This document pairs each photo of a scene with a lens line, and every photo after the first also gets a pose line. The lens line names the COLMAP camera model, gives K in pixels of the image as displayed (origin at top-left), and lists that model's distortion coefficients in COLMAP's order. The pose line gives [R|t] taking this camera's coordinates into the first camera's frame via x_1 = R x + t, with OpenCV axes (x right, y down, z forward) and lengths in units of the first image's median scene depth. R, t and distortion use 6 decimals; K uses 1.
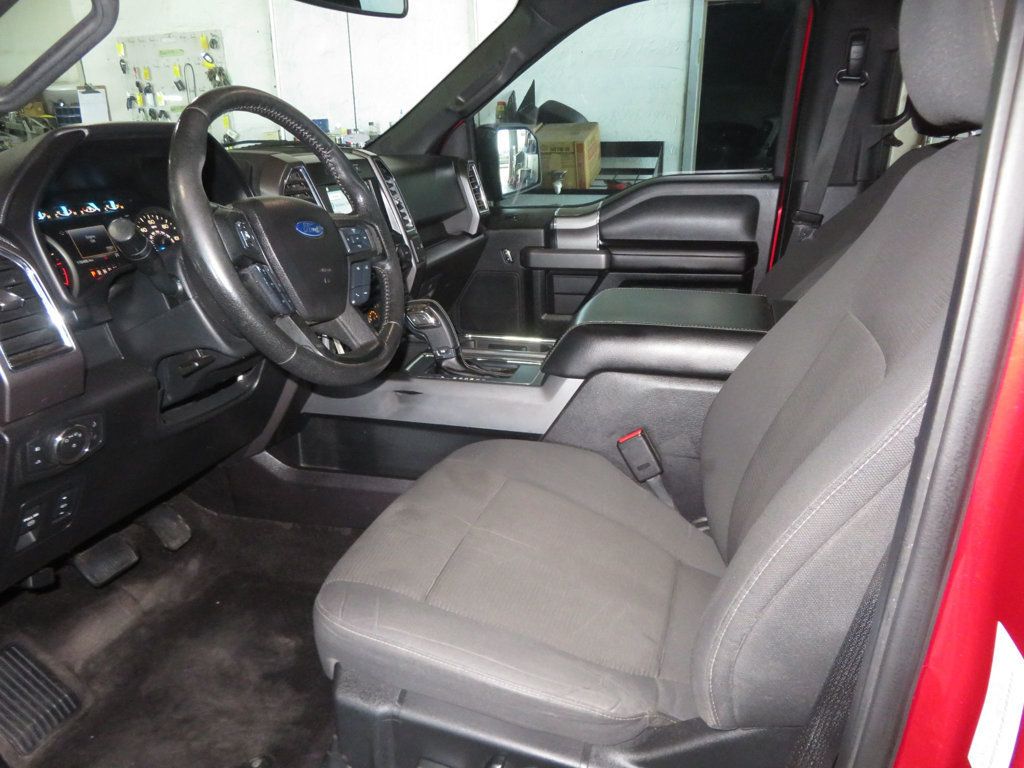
lens RADIAL K [[740.4, 0, 511.3], [0, 740.4, 387.8], [0, 0, 1]] dist [-0.003161, 0.006206]
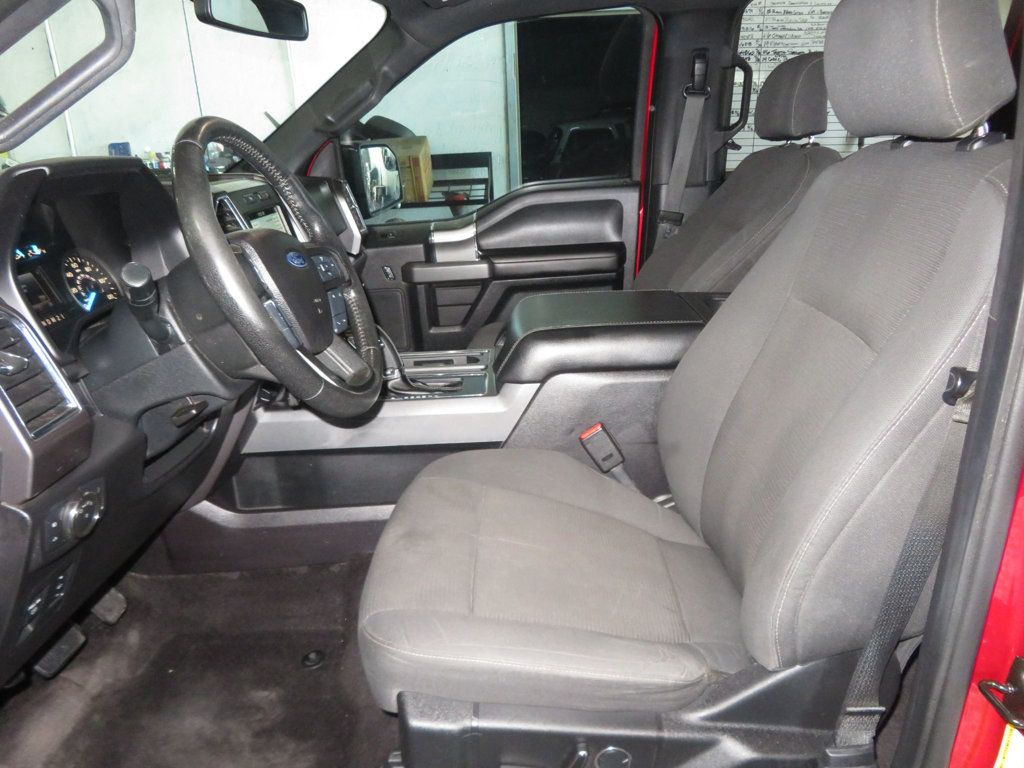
lens RADIAL K [[742.0, 0, 512.0], [0, 742.0, 384.0], [0, 0, 1]] dist [-0.005836, 0.002343]
pose [[0.962424, -0.115006, 0.245995, -0.170096], [0.119615, 0.992813, -0.003824, -0.009516], [-0.243787, 0.033105, 0.969264, -0.007017]]
